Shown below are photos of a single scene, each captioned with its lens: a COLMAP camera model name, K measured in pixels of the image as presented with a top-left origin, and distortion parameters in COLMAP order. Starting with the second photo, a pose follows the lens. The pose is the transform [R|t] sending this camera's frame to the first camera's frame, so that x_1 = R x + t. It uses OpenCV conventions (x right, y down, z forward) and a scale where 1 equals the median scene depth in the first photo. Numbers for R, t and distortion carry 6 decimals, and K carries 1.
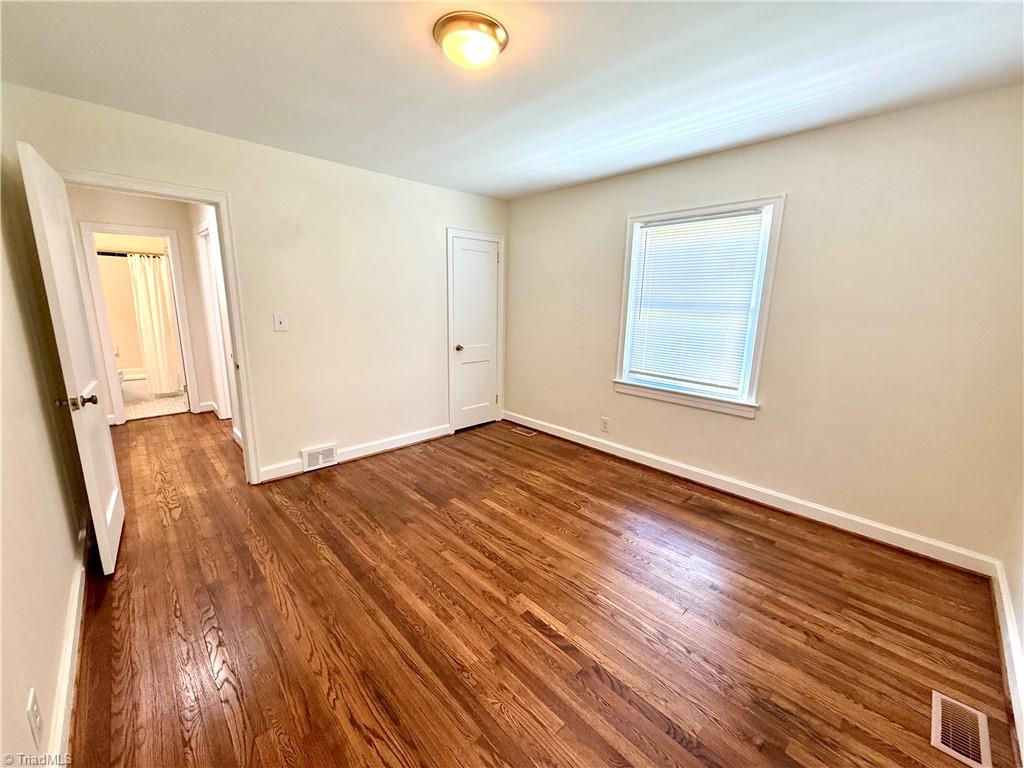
lens RADIAL K [[409.0, 0, 509.3], [0, 409.0, 384.6], [0, 0, 1]] dist [0.000484, -0.000127]
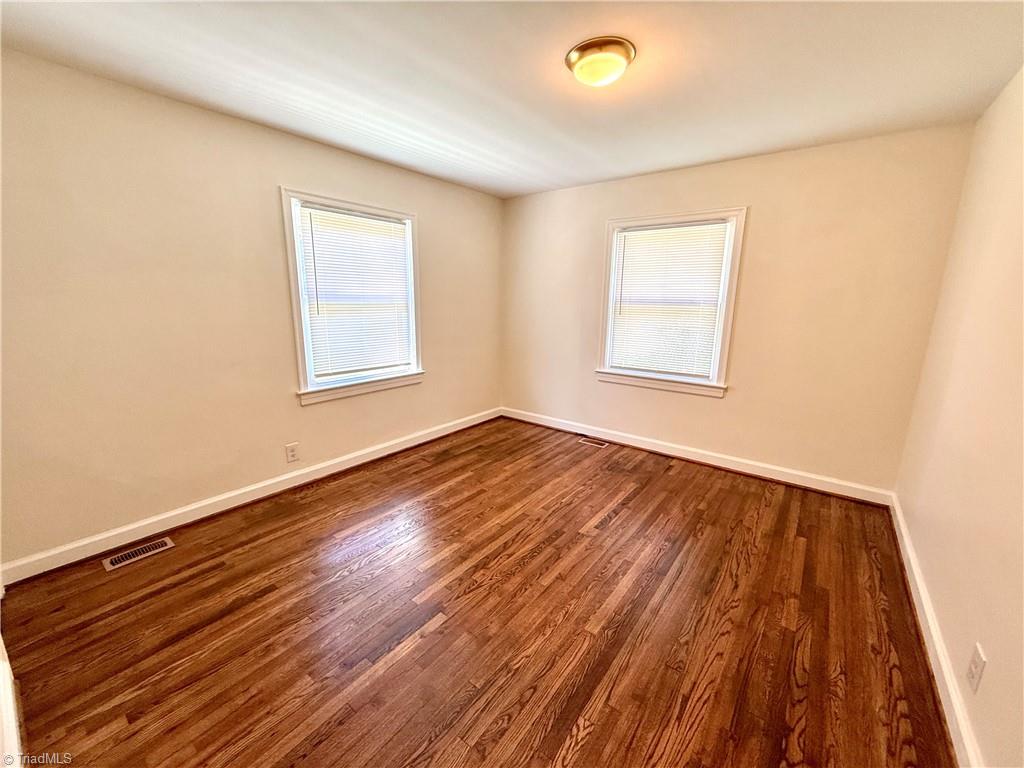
lens RADIAL K [[409.0, 0, 509.3], [0, 409.0, 384.6], [0, 0, 1]] dist [0.000484, -0.000127]
pose [[-0.152858, -0.227591, 0.961684, -0.831689], [0.185432, 0.949231, 0.254118, -0.221753], [-0.970695, 0.217171, -0.102895, 0.981878]]
